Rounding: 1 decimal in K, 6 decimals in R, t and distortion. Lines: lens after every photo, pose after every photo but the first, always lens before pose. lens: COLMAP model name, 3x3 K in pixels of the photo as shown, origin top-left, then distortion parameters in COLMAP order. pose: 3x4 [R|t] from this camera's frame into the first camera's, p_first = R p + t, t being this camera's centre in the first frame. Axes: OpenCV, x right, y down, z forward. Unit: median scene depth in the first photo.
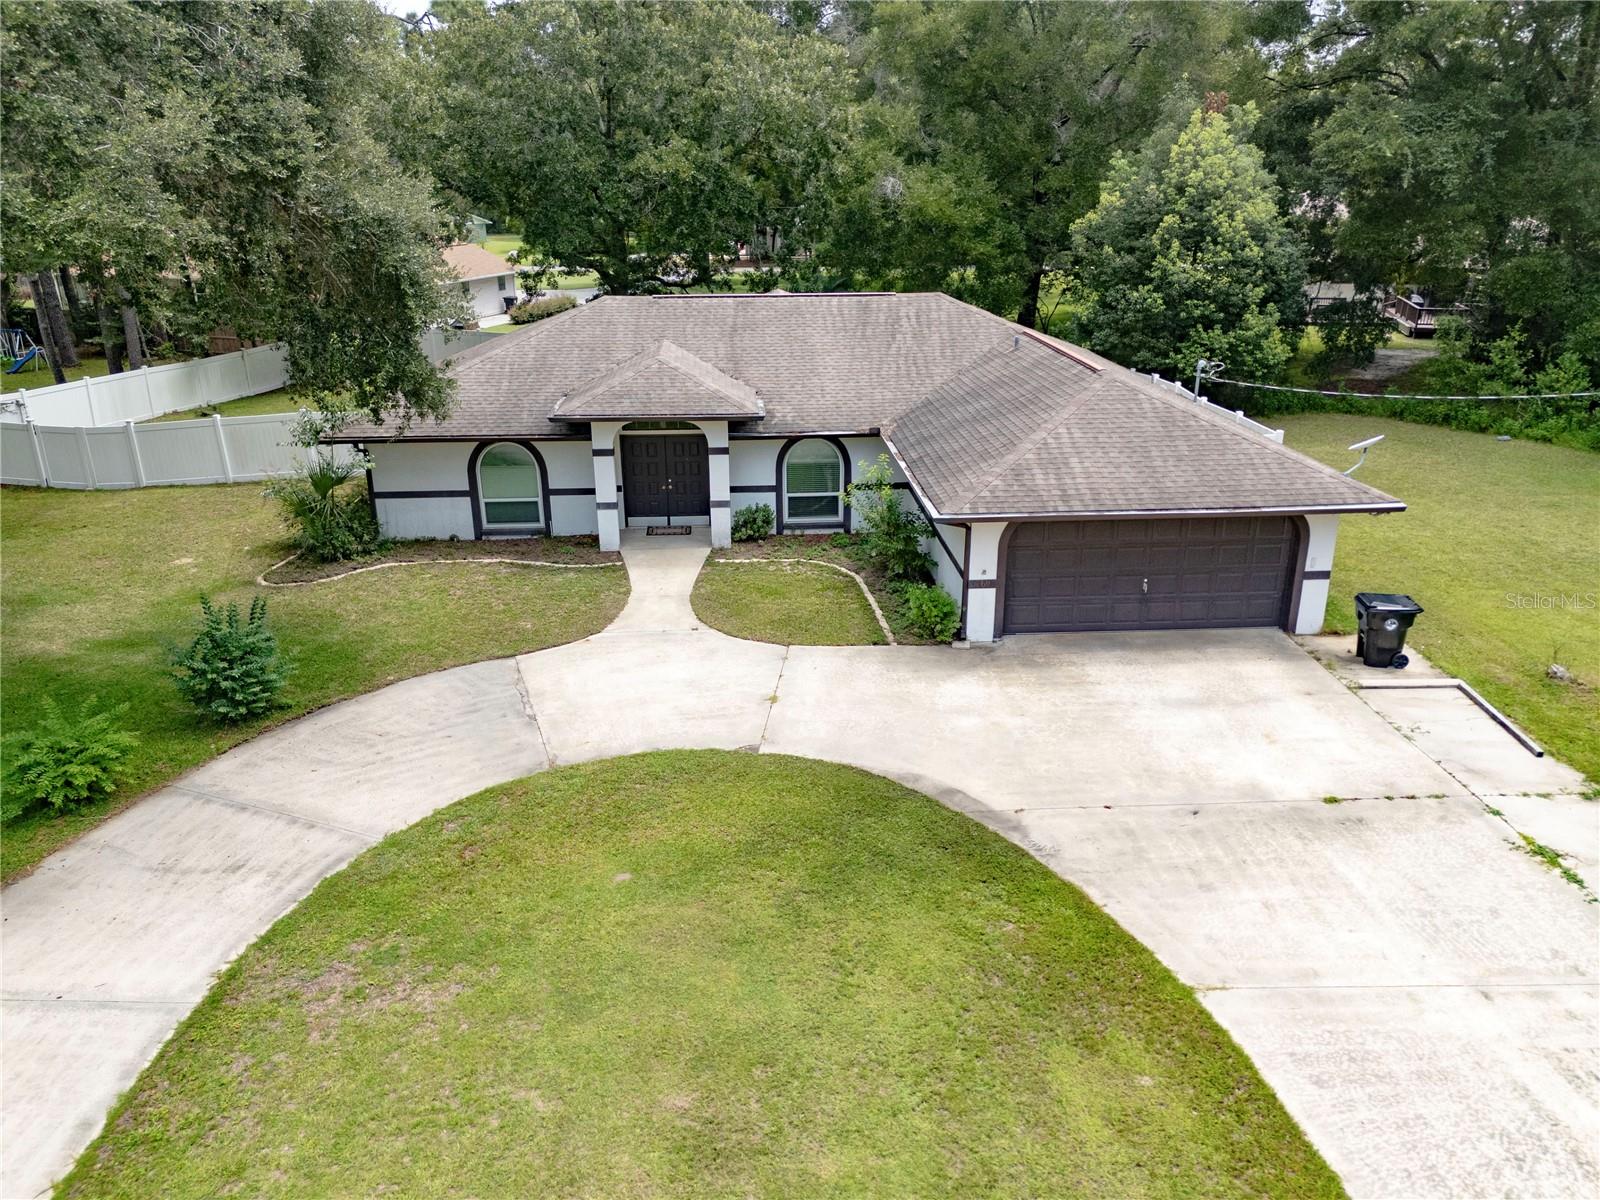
lens RADIAL K [[1177.0, 0, 801.3], [0, 1177.0, 612.6], [0, 0, 1]] dist [0.062202, -0.048883]
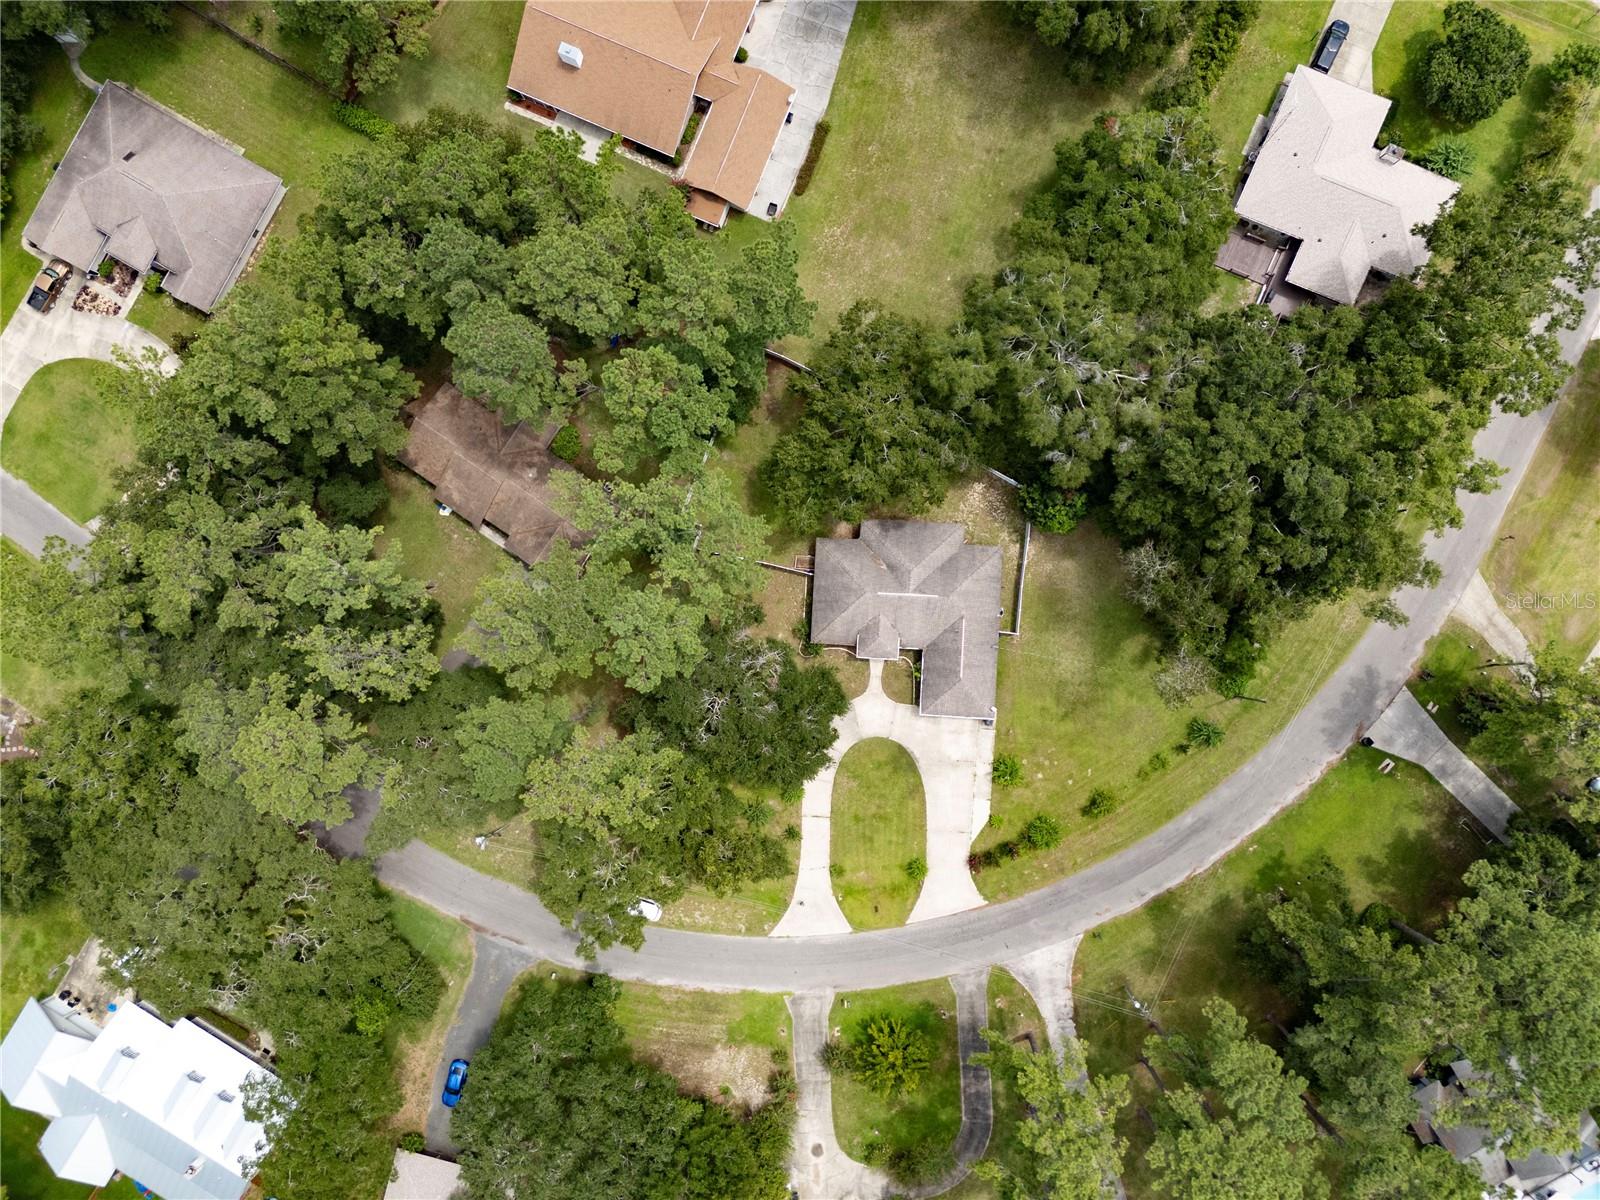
lens RADIAL K [[1177.0, 0, 788.6], [0, 1177.0, 598.5], [0, 0, 1]] dist [0.062202, -0.048883]
pose [[0.992200, 0.116405, -0.044601, -0.409128], [0.003924, 0.328445, 0.944515, -6.762762], [0.124595, -0.937323, 0.325426, -0.630711]]
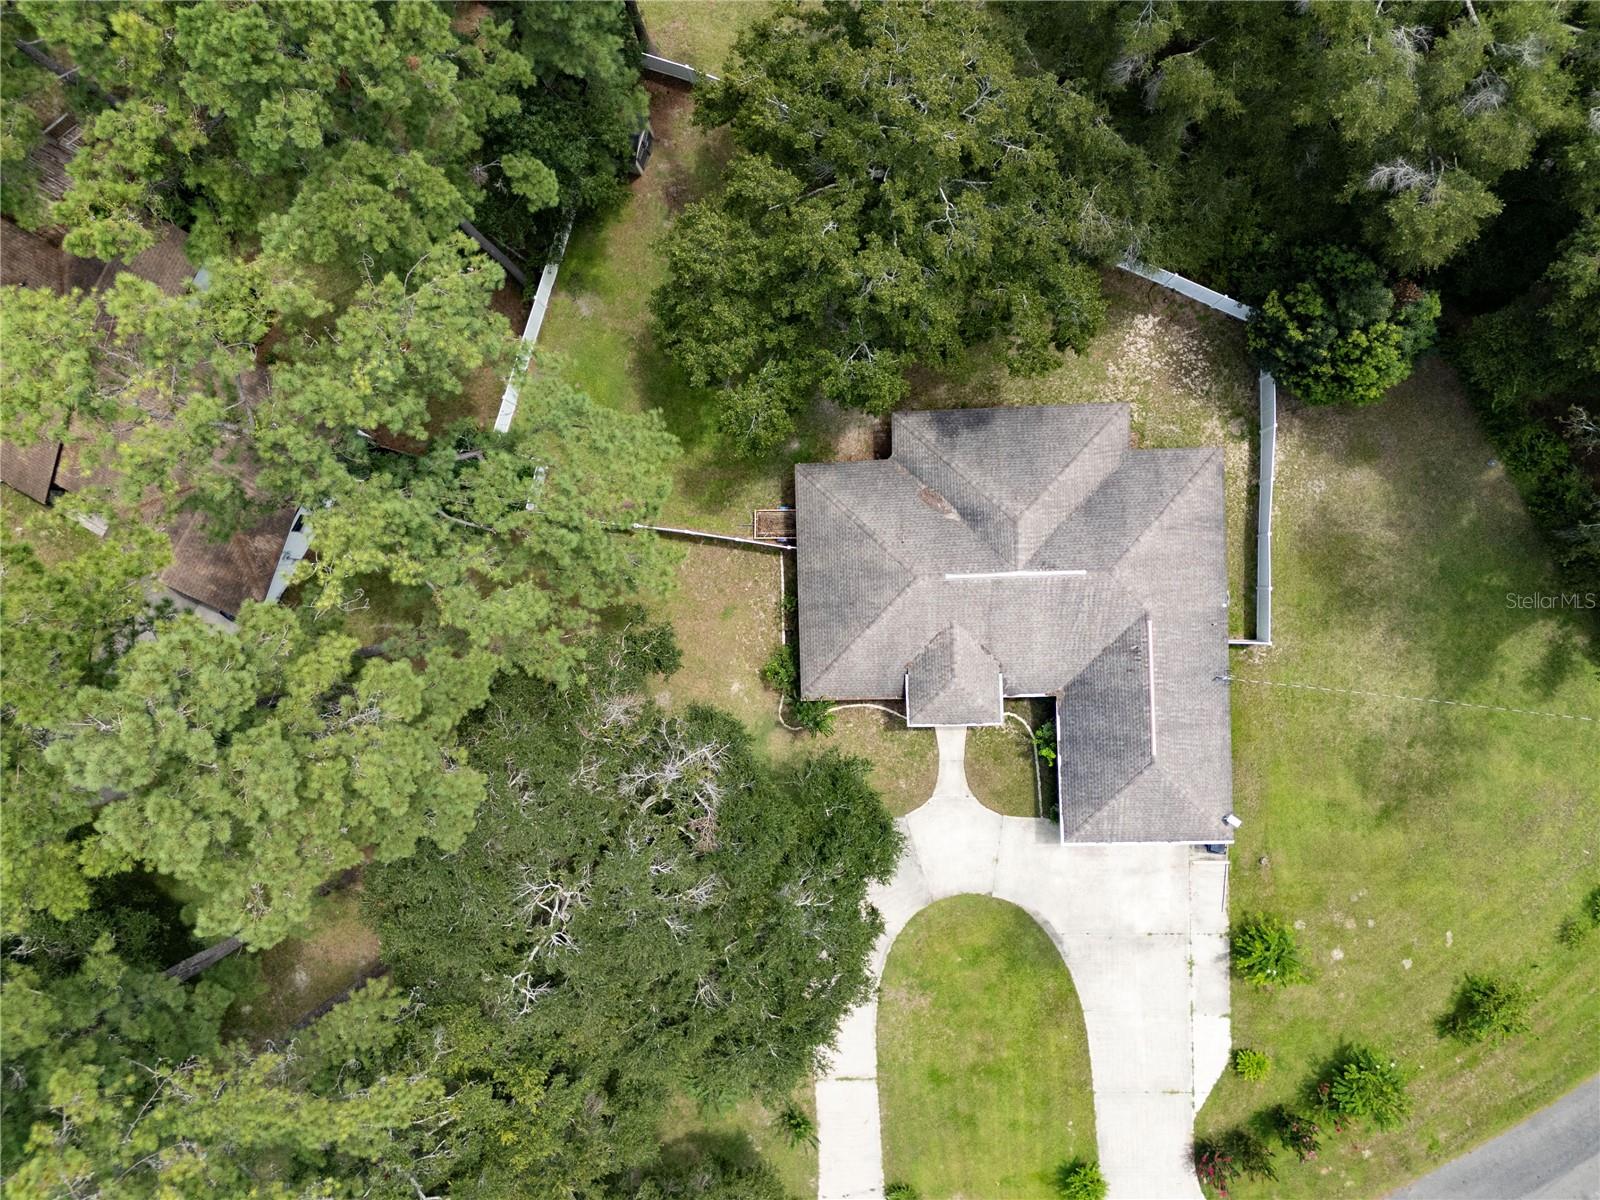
lens RADIAL K [[1177.0, 0, 801.4], [0, 1177.0, 596.6], [0, 0, 1]] dist [0.062202, -0.048883]
pose [[0.998299, 0.034076, -0.047315, -0.422602], [0.033486, 0.329252, 0.943648, -3.170634], [0.047734, -0.943627, 0.327550, 0.629571]]
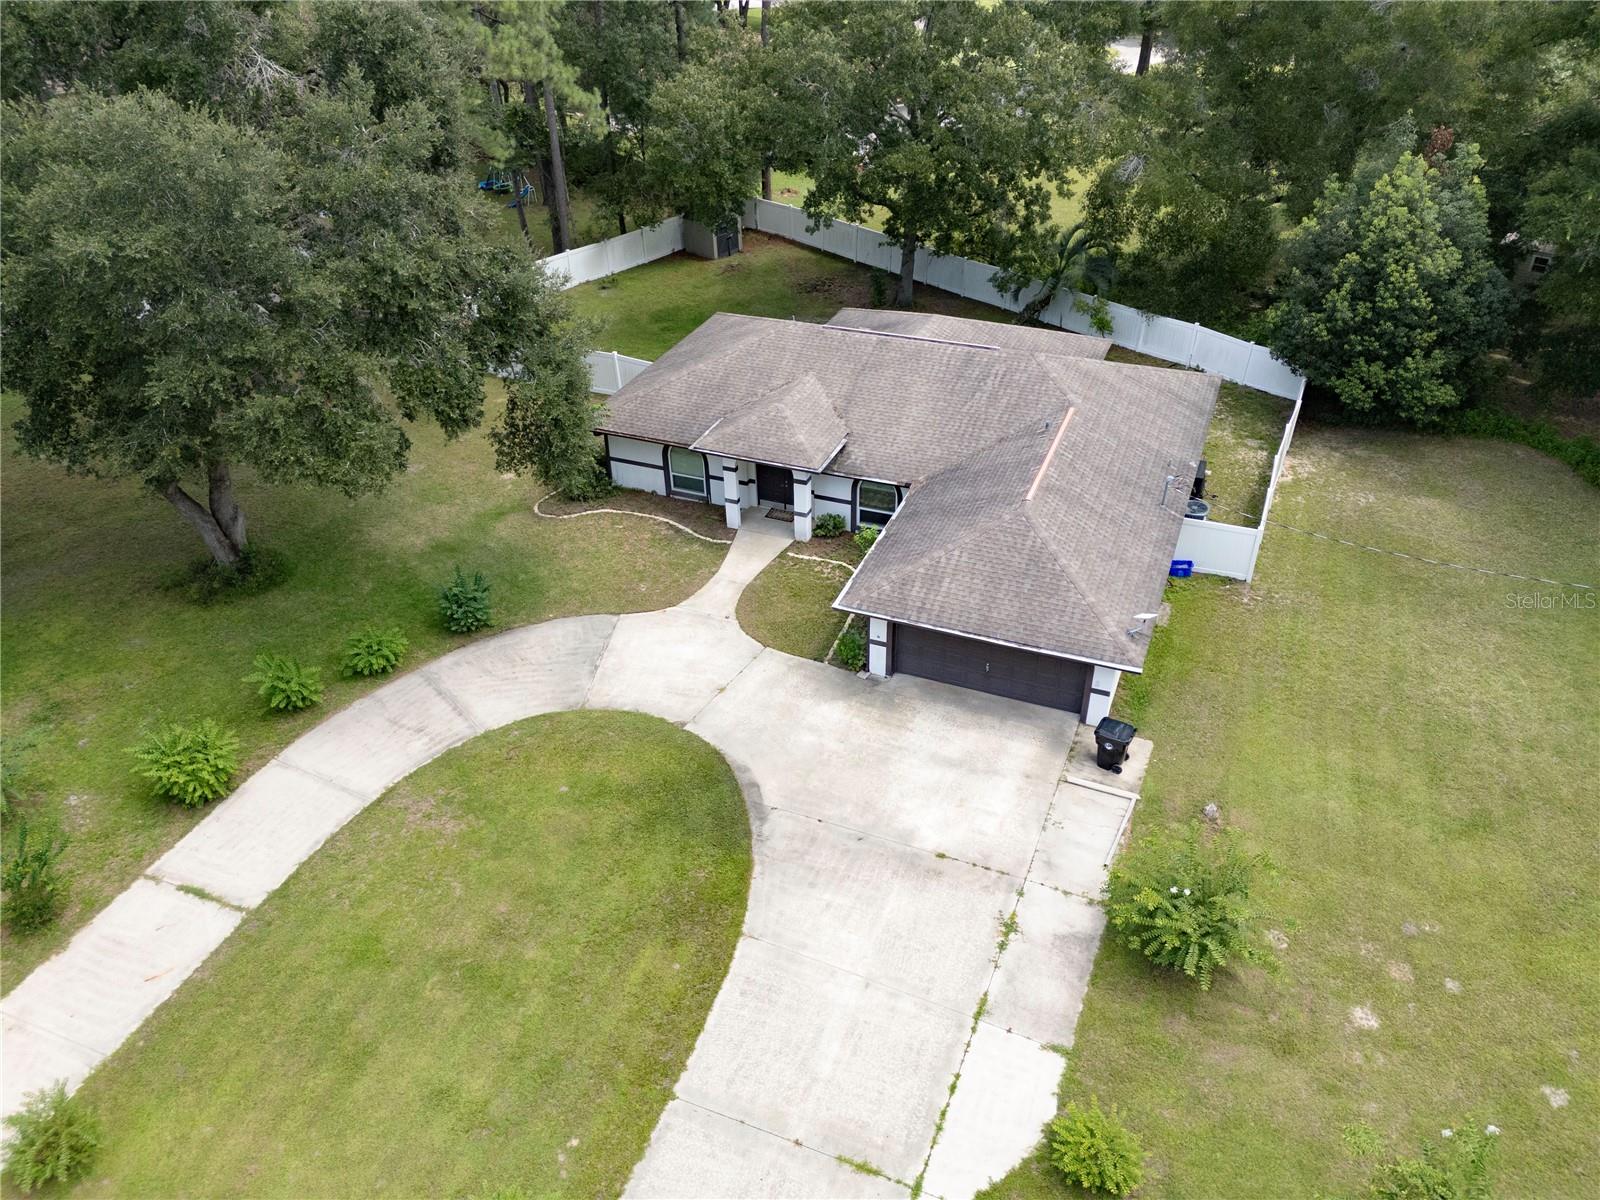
lens RADIAL K [[1177.0, 0, 800.2], [0, 1177.0, 603.4], [0, 0, 1]] dist [0.062202, -0.048883]
pose [[0.900877, 0.235352, -0.364733, 0.687241], [-0.138944, 0.952395, 0.271365, -0.537107], [0.411236, -0.193789, 0.890691, -0.458086]]
